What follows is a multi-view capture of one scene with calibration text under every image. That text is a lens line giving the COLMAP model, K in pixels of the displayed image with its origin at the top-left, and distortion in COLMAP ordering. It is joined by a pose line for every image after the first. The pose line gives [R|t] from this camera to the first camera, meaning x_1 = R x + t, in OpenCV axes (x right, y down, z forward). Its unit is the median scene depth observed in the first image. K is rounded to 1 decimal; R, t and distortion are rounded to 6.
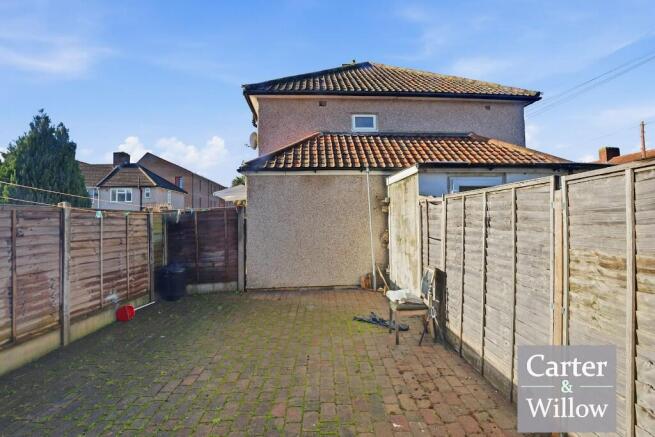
lens RADIAL K [[310.8, 0, 328.8], [0, 310.8, 220.2], [0, 0, 1]] dist [-0.001599, 0.000406]
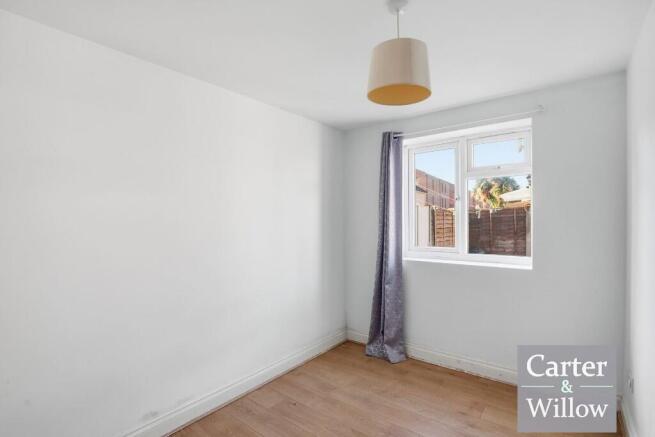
lens RADIAL K [[310.8, 0, 326.4], [0, 310.8, 219.0], [0, 0, 1]] dist [-0.001599, 0.000406]
pose [[0.761918, 0.002875, -0.647667, -0.090564], [-0.001292, 0.999995, 0.002918, 0.005656], [0.647672, -0.001387, 0.761918, -0.504553]]
